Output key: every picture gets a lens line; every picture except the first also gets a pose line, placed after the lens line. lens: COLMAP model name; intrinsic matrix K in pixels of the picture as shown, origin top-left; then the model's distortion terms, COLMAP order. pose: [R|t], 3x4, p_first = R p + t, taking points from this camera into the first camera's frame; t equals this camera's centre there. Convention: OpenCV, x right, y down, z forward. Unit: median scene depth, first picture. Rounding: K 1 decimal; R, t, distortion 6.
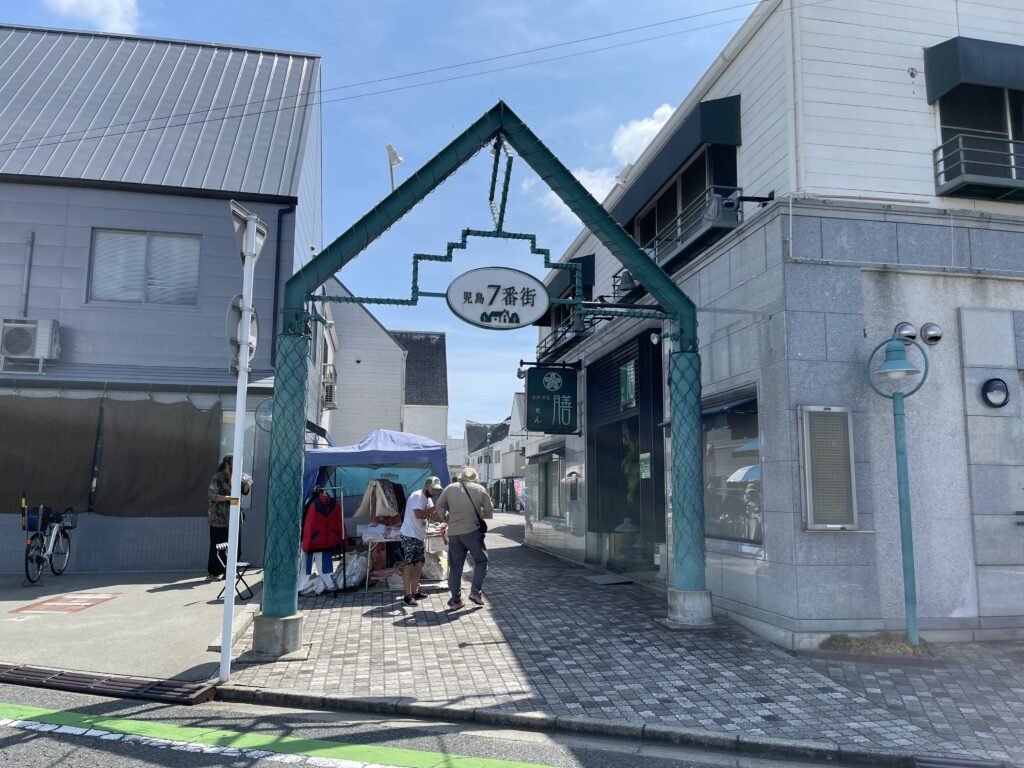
lens RADIAL K [[771.5, 0, 512.3], [0, 771.5, 385.7], [0, 0, 1]] dist [0.008822, 0.002052]
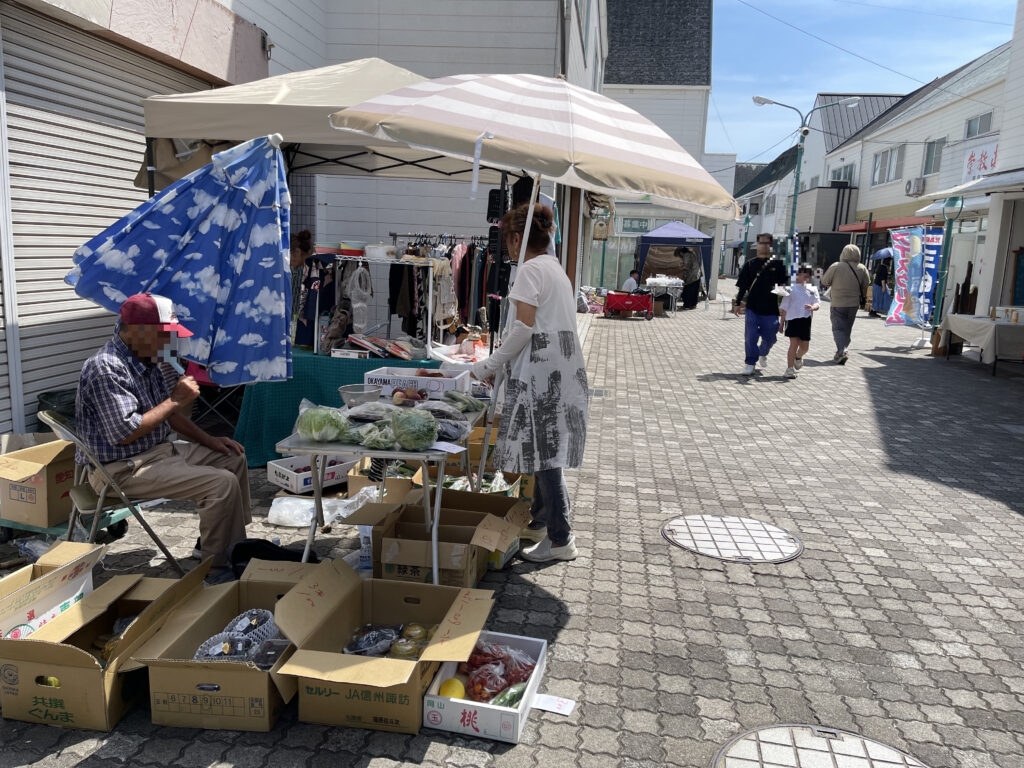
lens RADIAL K [[771.5, 0, 512.9], [0, 771.5, 383.2], [0, 0, 1]] dist [0.008822, 0.002052]
pose [[0.952685, 0.068990, -0.296025, -0.106639], [0.023379, 0.954385, 0.297663, 0.147571], [0.303058, -0.290500, 0.907616, 1.084702]]
